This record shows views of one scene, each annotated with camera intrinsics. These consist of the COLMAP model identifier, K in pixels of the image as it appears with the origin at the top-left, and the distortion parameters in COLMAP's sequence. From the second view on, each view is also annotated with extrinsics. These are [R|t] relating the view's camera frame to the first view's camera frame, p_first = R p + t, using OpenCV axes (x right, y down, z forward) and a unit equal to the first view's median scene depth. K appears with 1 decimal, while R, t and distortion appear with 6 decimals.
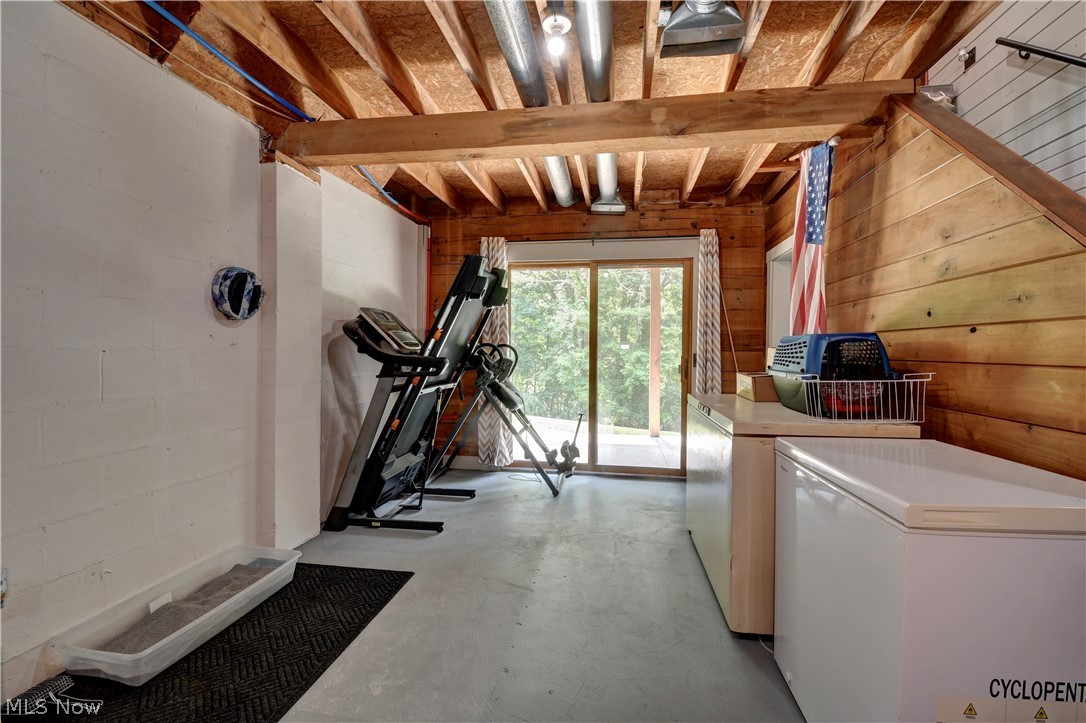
lens RADIAL K [[474.4, 0, 544.8], [0, 474.4, 358.1], [0, 0, 1]] dist [0.016031, -0.023559]
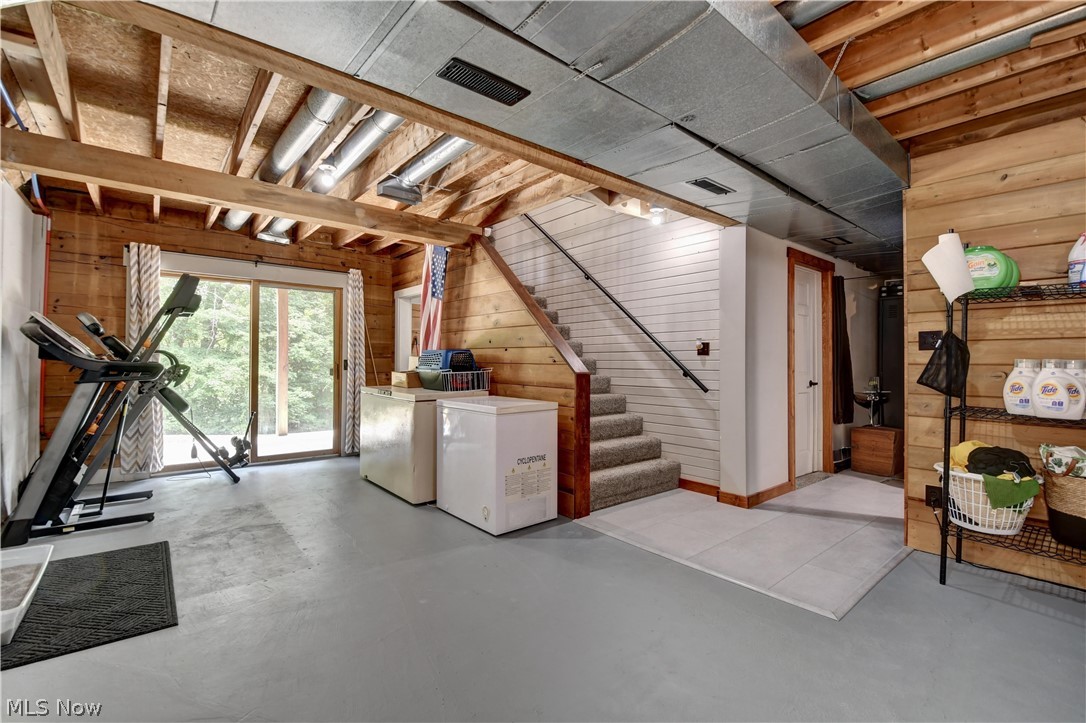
lens RADIAL K [[474.4, 0, 544.8], [0, 474.4, 358.1], [0, 0, 1]] dist [0.016031, -0.023559]
pose [[0.657008, 0.001763, 0.753881, -0.508623], [0.009045, 0.999907, -0.010221, 0.006685], [-0.753829, 0.013534, 0.656931, -0.478464]]
